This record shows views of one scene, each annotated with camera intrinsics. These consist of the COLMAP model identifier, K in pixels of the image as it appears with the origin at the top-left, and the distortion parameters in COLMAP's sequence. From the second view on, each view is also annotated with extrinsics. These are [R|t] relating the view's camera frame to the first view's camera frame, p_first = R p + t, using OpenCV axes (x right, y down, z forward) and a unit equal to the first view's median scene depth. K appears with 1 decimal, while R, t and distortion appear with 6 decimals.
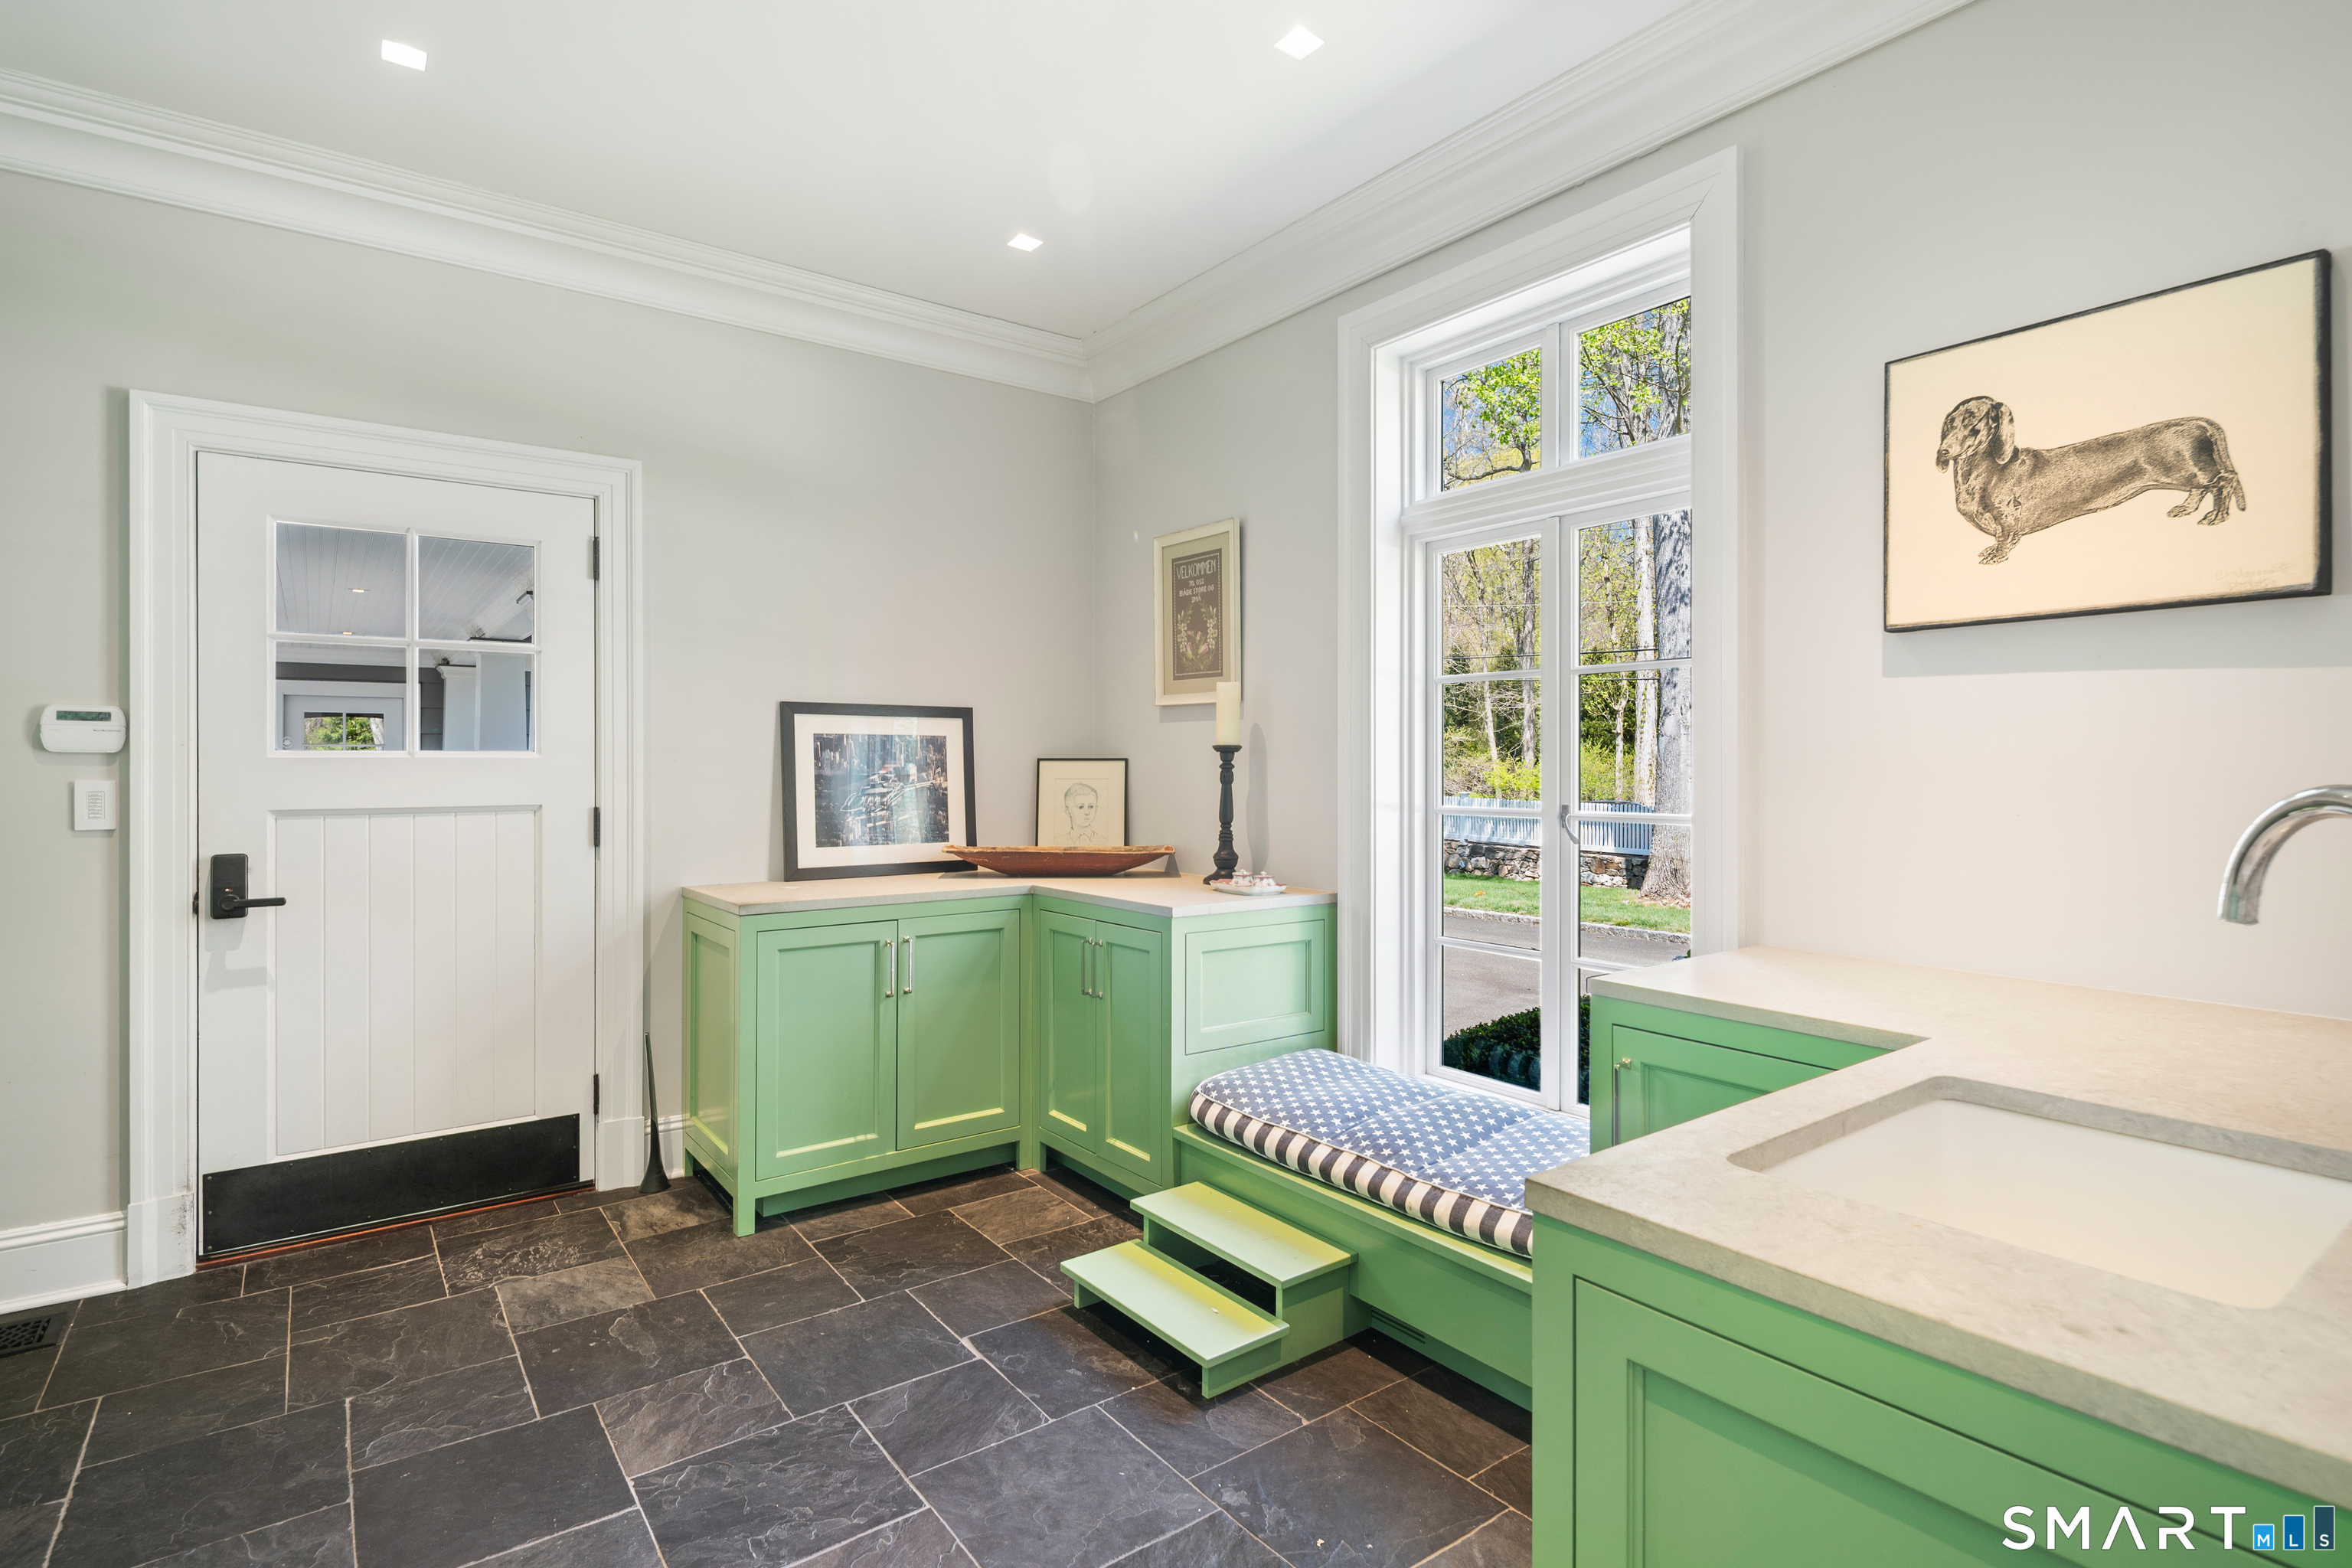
lens RADIAL K [[1160.9, 0, 1176.4], [0, 1160.9, 764.6], [0, 0, 1]] dist [0.003888, -0.004395]
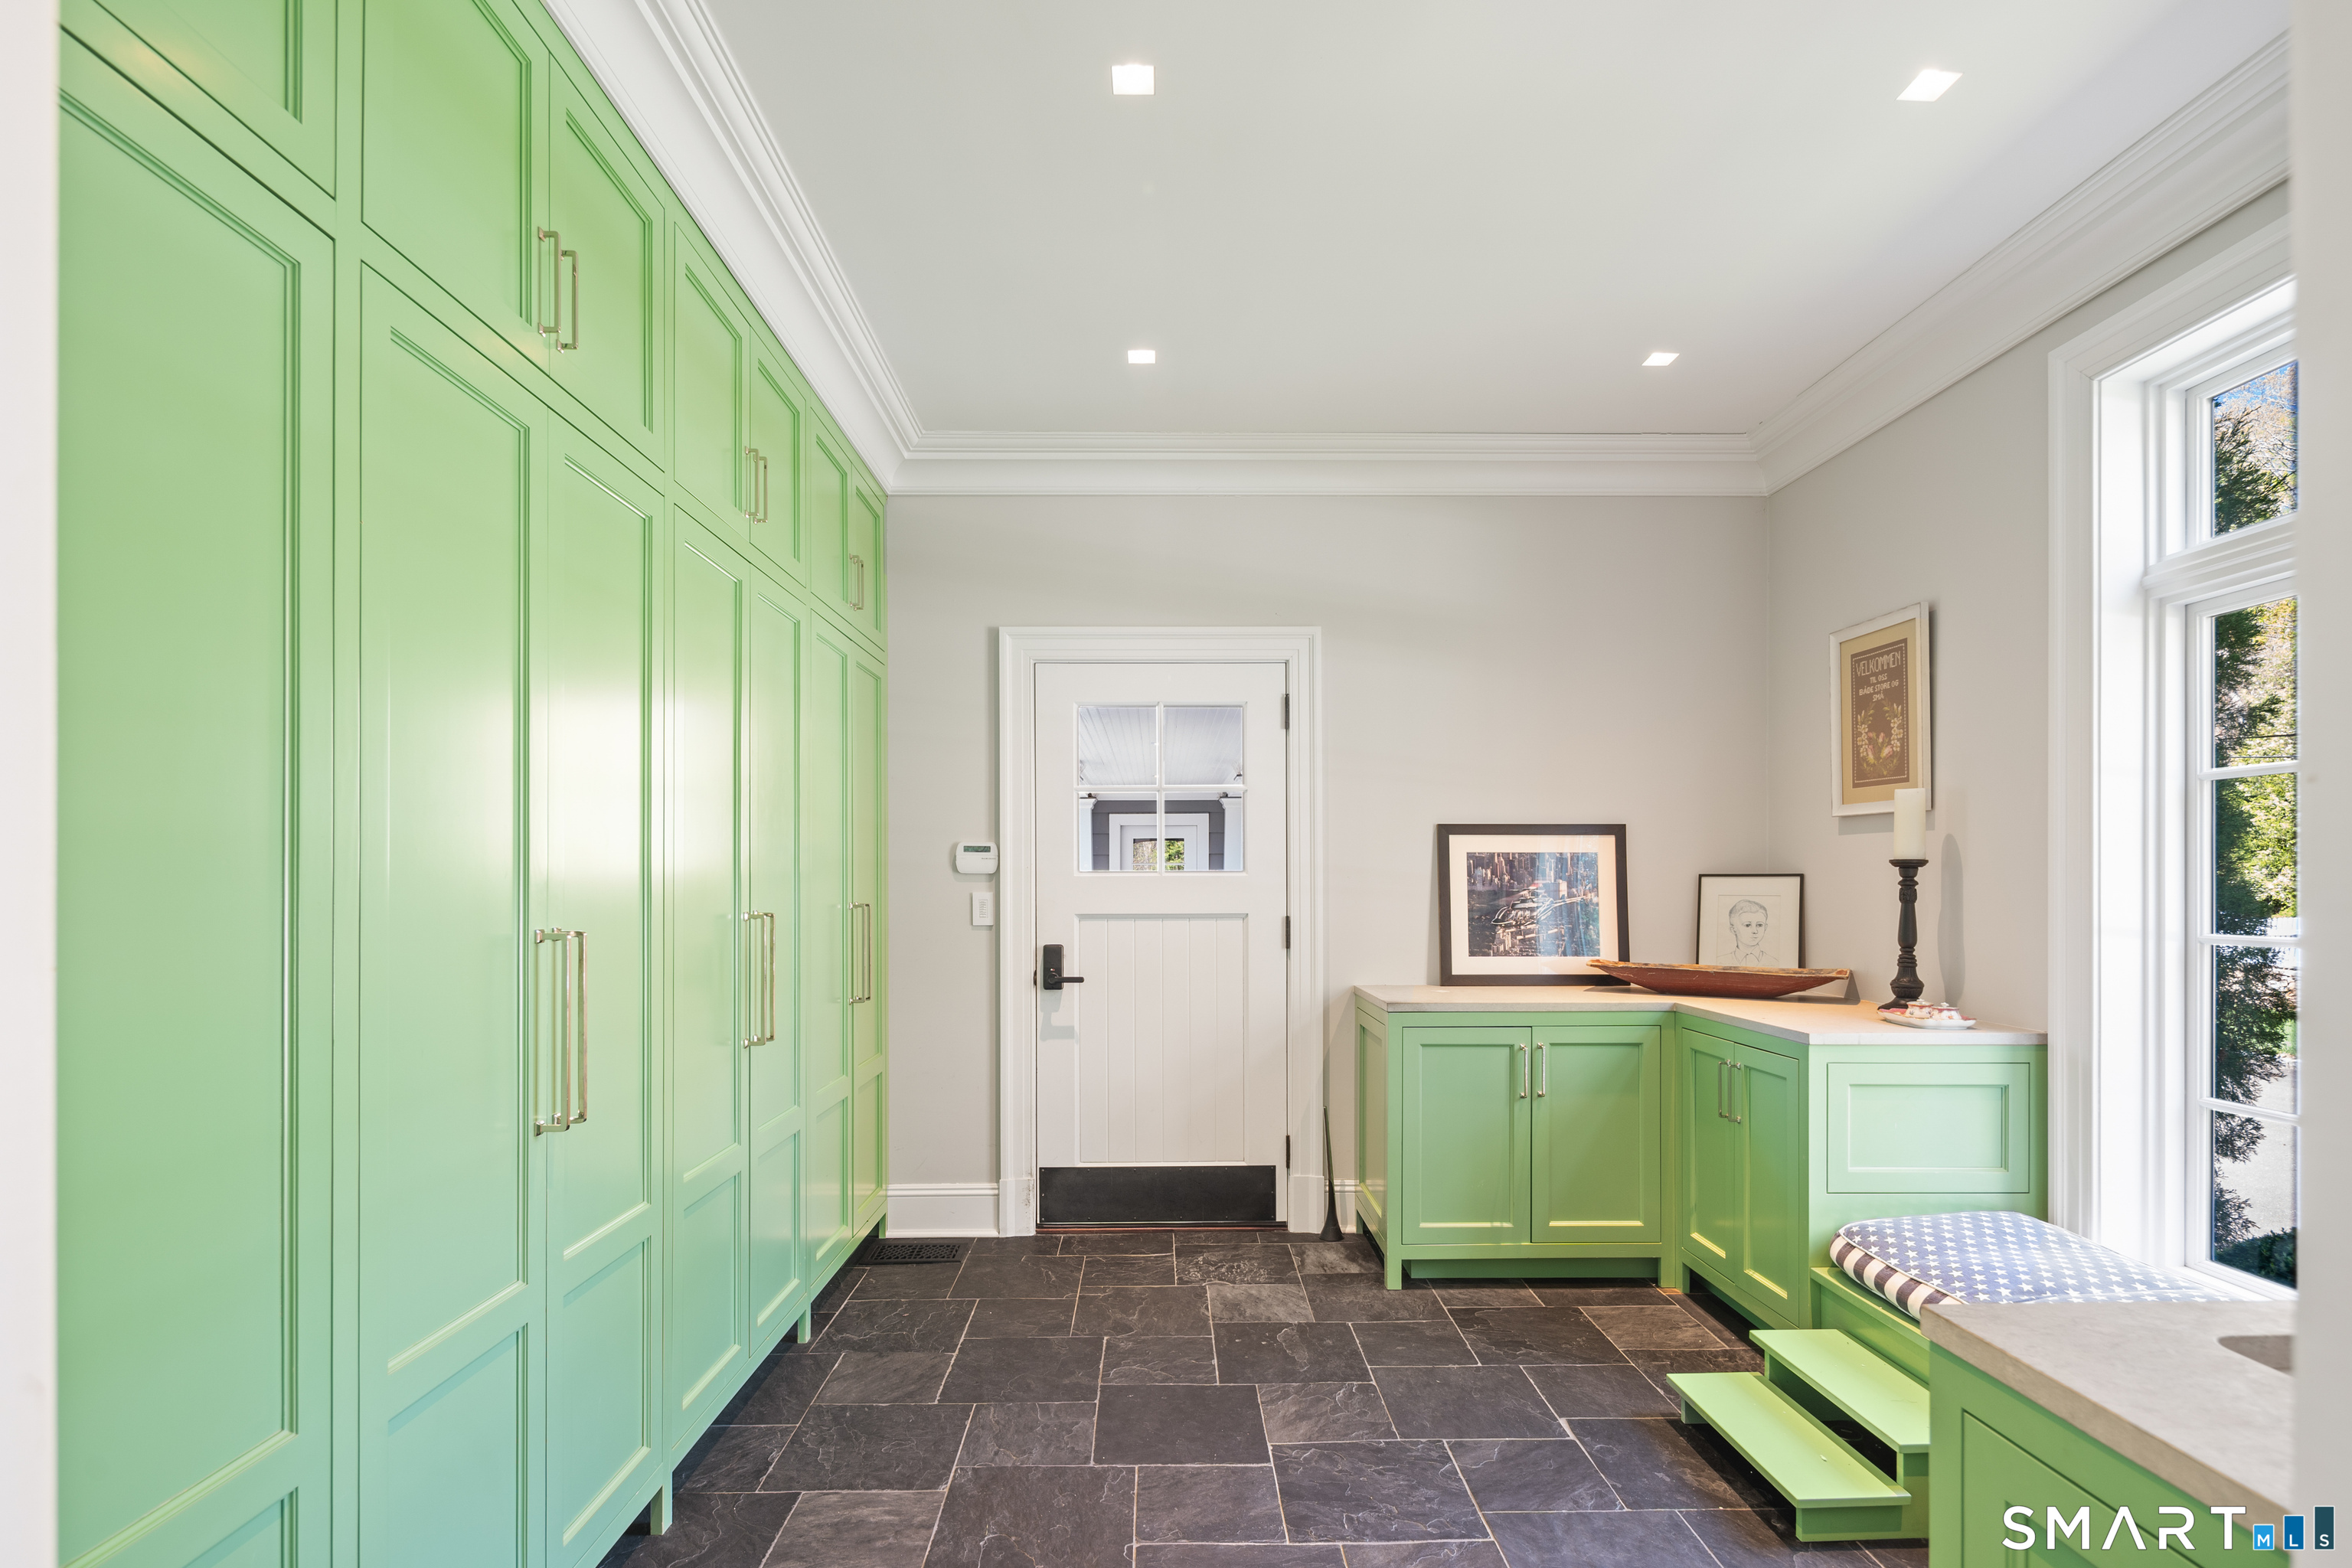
lens RADIAL K [[1154.2, 0, 1175.0], [0, 1154.2, 879.6], [0, 0, 1]] dist [-0.001247, -0.000577]
pose [[0.813782, -0.000585, -0.581171, 0.122404], [0.001365, 0.999999, 0.000905, -0.003246], [0.581169, -0.001529, 0.813781, -0.060025]]
